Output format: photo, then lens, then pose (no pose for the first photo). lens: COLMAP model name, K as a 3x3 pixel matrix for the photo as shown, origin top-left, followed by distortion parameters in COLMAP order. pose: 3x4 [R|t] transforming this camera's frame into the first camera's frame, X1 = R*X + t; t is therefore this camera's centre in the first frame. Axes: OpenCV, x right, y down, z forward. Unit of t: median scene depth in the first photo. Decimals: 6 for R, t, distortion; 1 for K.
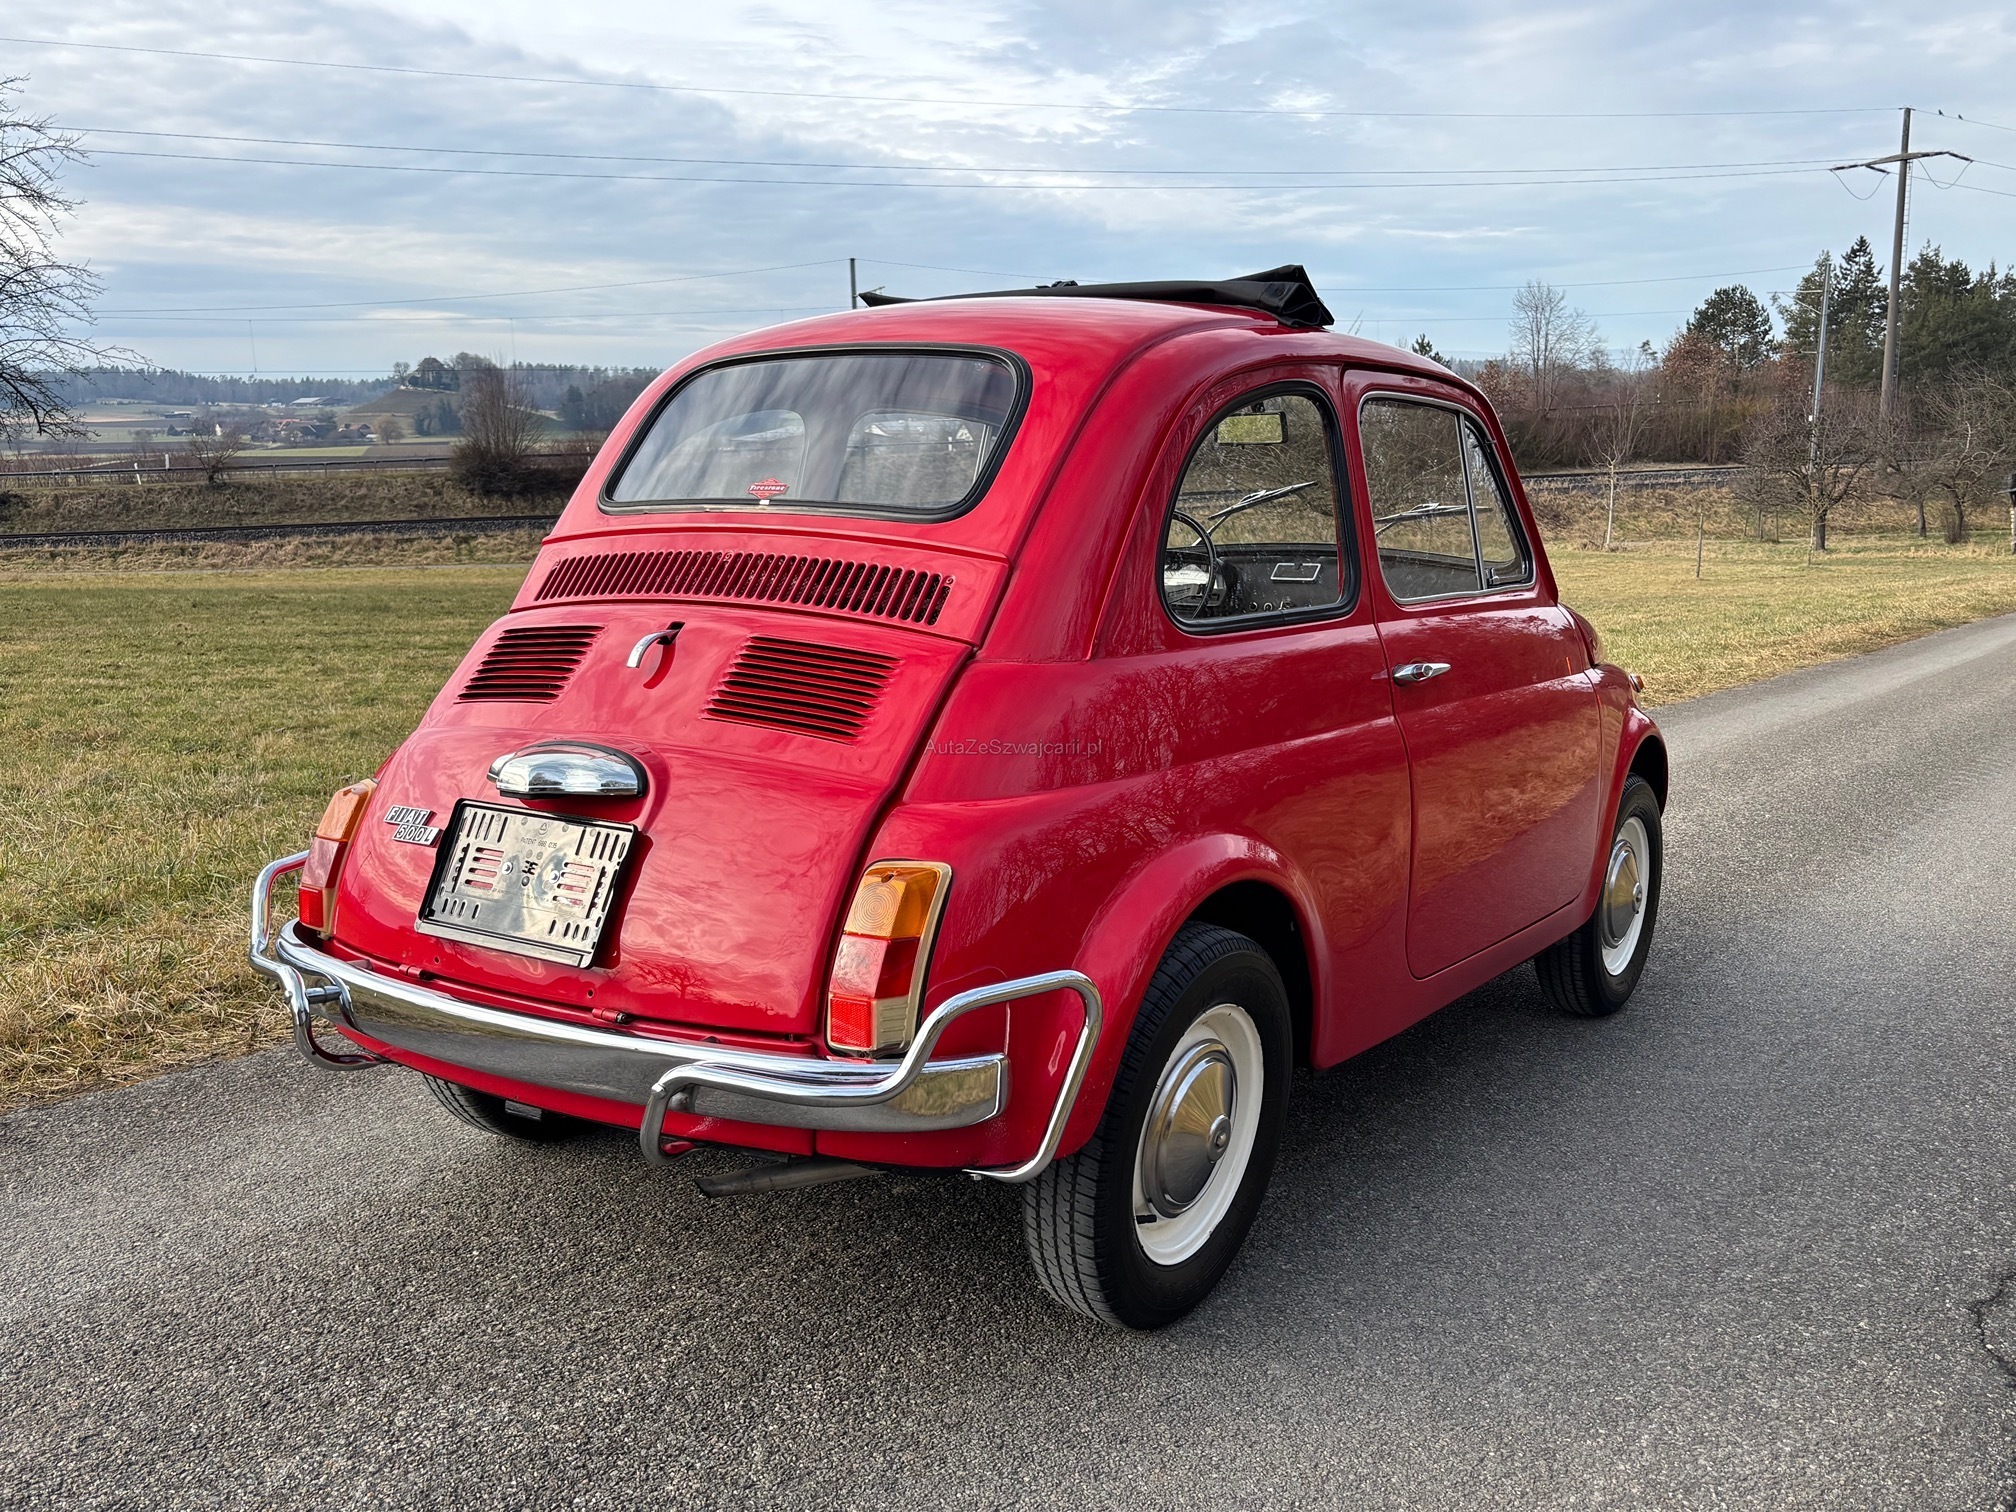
lens RADIAL K [[1852.0, 0, 1006.7], [0, 1852.0, 745.5], [0, 0, 1]] dist [0.021863, 0.000000]
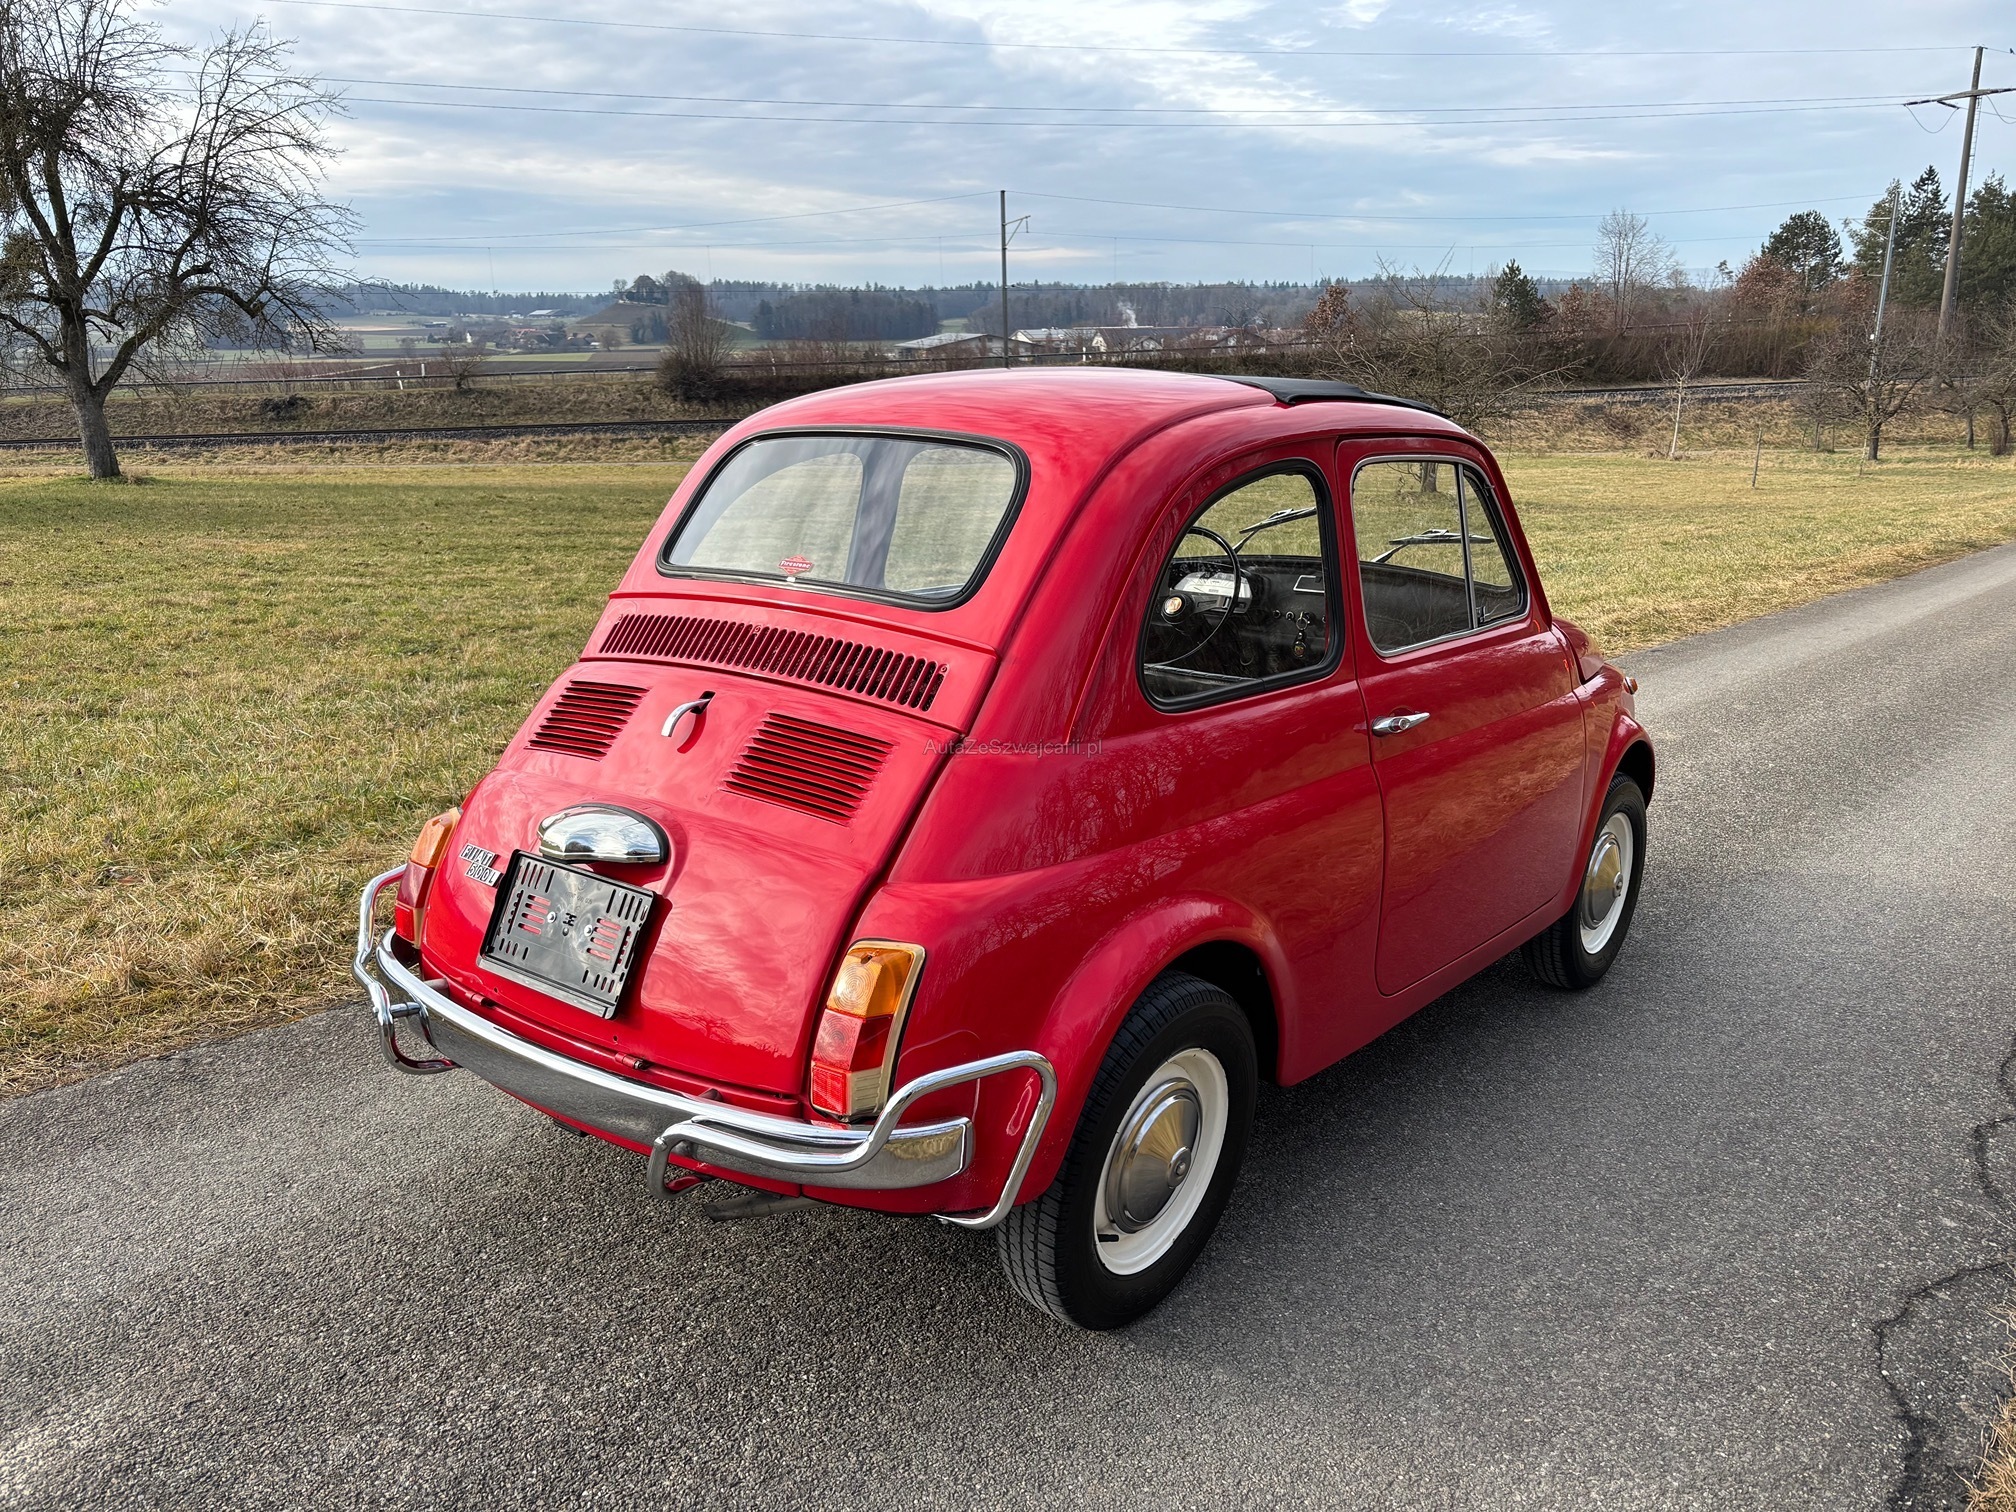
lens RADIAL K [[1583.2, 0, 998.7], [0, 1583.2, 760.6], [0, 0, 1]] dist [0.038612, -0.036563]
pose [[0.996429, 0.025724, -0.080425, 0.057329], [-0.018416, 0.995742, 0.090325, -0.087549], [0.082406, -0.088522, 0.992660, 0.043662]]
